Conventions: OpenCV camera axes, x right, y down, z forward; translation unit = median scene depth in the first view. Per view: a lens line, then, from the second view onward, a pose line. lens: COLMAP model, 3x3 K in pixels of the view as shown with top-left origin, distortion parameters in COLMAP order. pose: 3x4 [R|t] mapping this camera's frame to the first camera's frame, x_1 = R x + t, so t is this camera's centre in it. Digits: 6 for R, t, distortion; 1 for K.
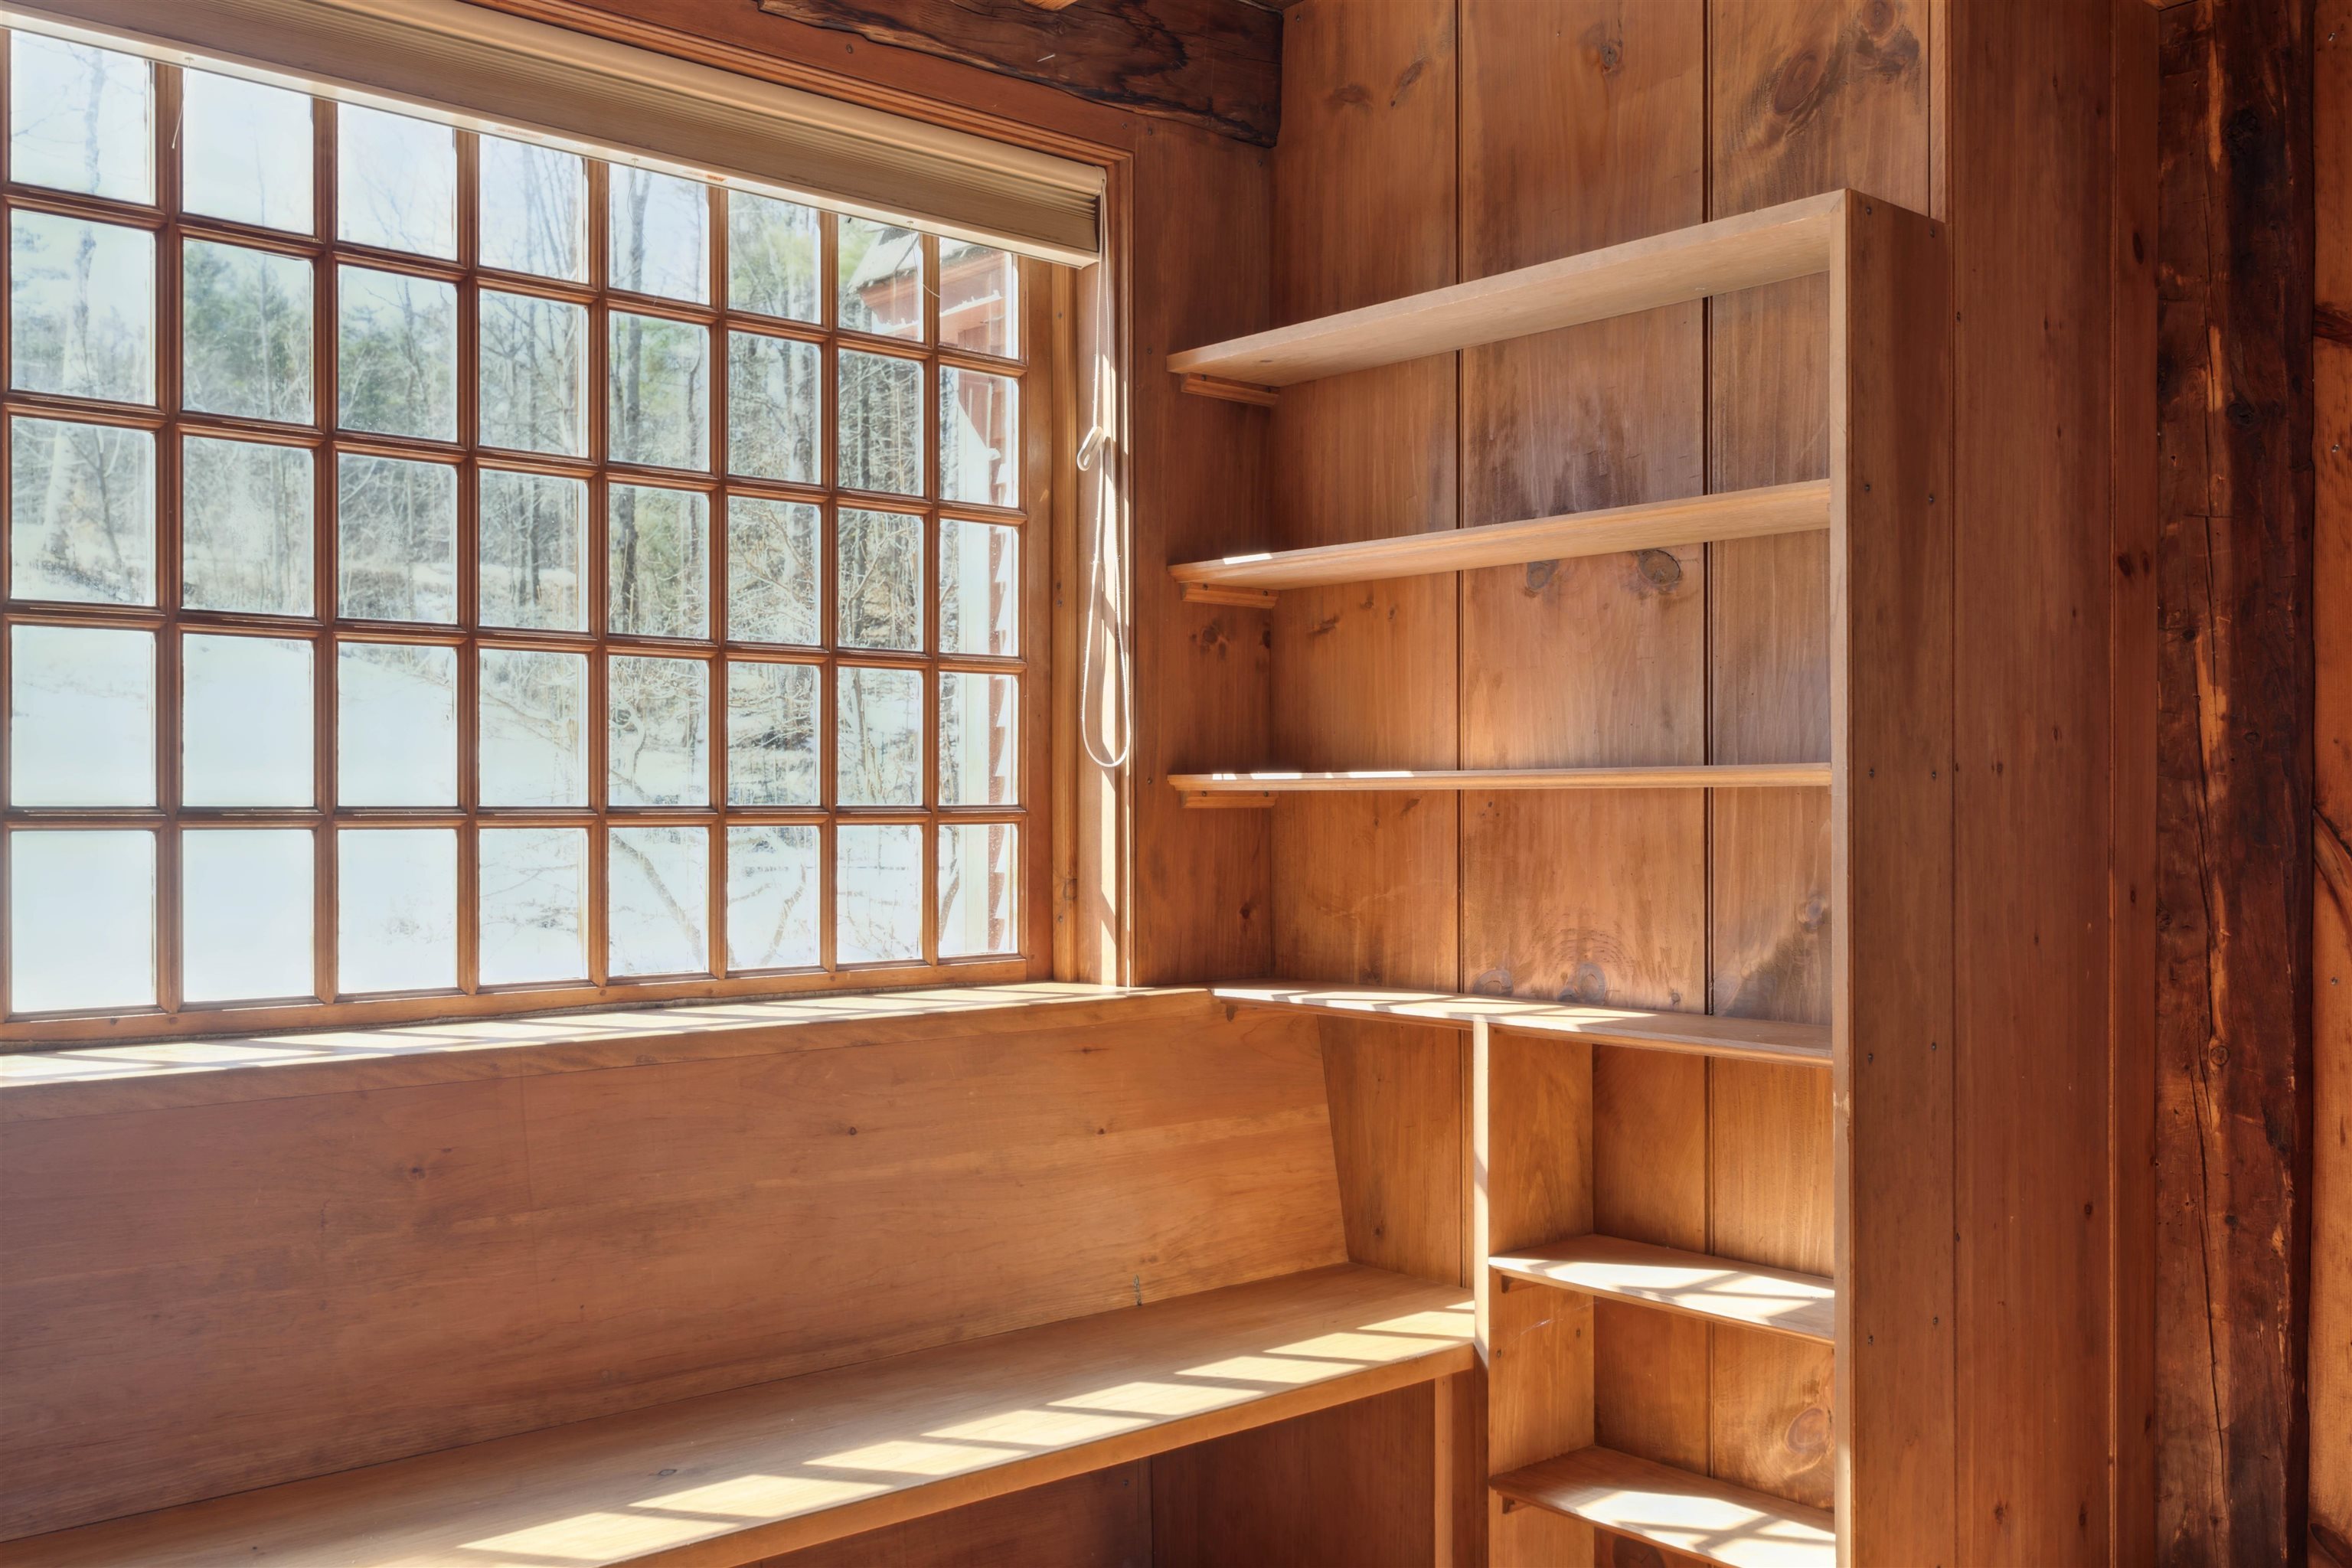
lens RADIAL K [[2097.9, 0, 1174.7], [0, 2097.9, 790.9], [0, 0, 1]] dist [0.015126, 0.001894]
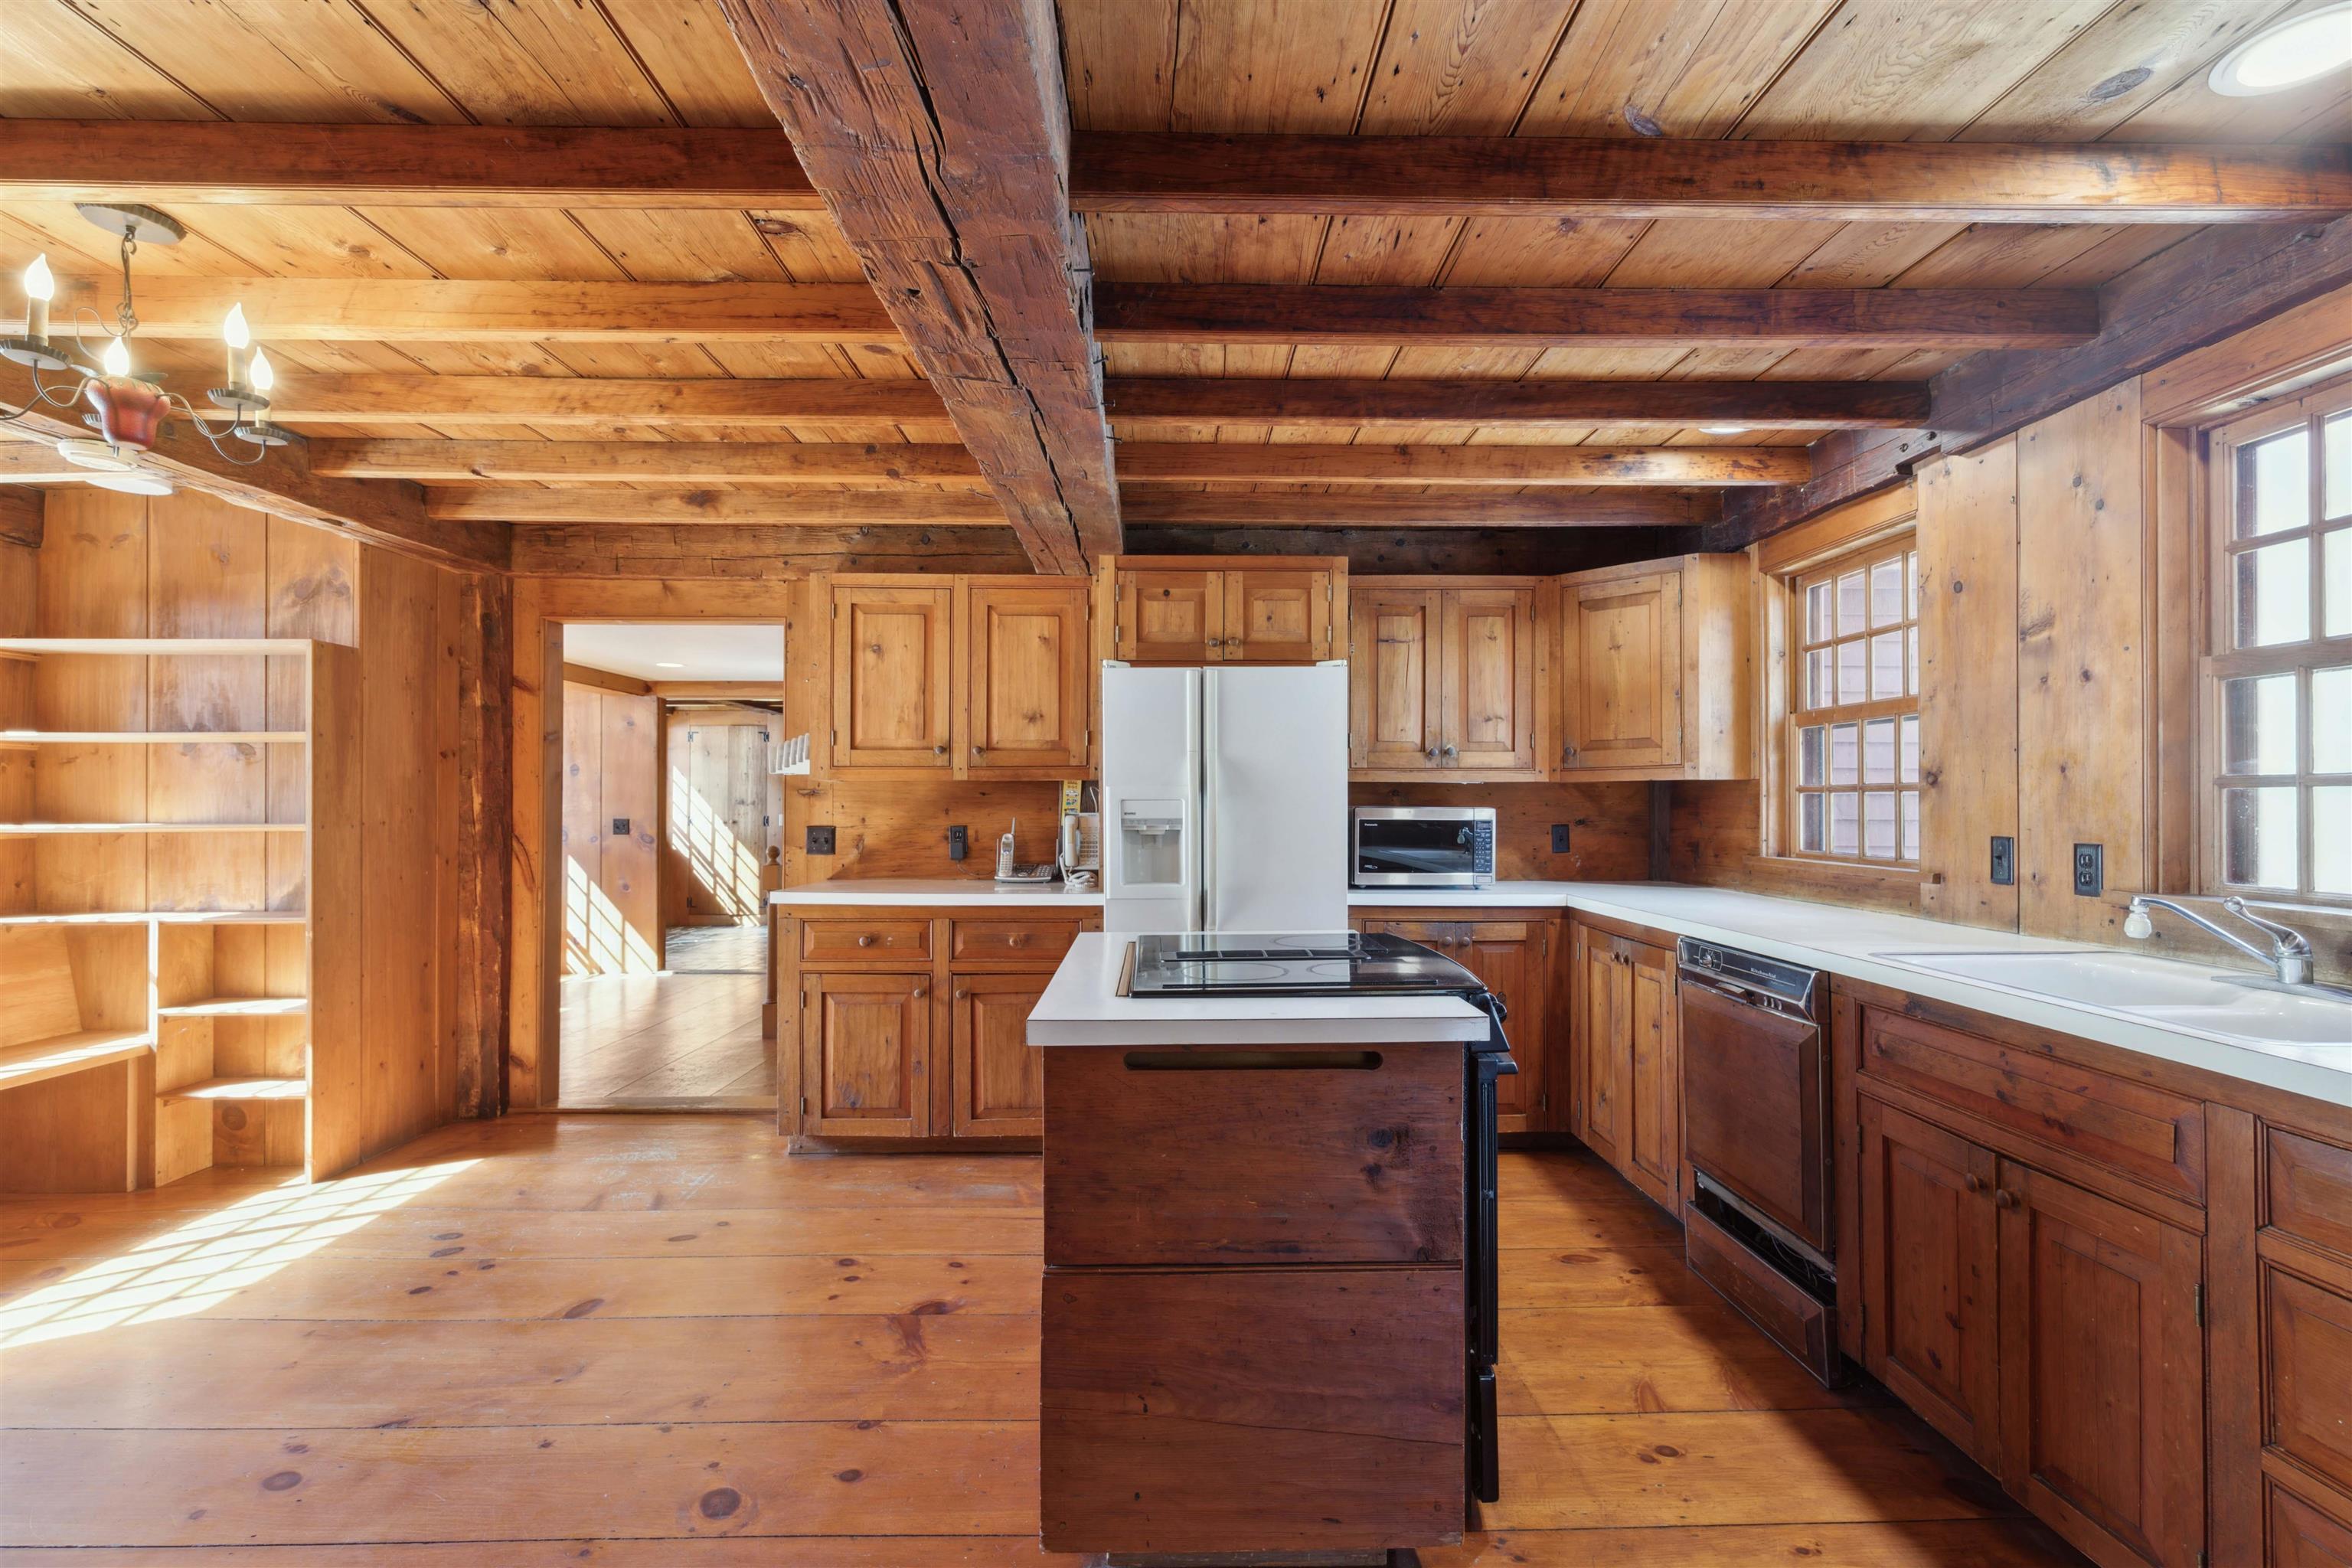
lens RADIAL K [[1081.3, 0, 1183.0], [0, 1081.3, 794.0], [0, 0, 1]] dist [0.003853, 0.001270]
pose [[0.649217, 0.005212, 0.760586, -0.051436], [-0.003526, 0.999986, -0.003843, -0.047556], [-0.760595, -0.000187, 0.649226, -0.850570]]
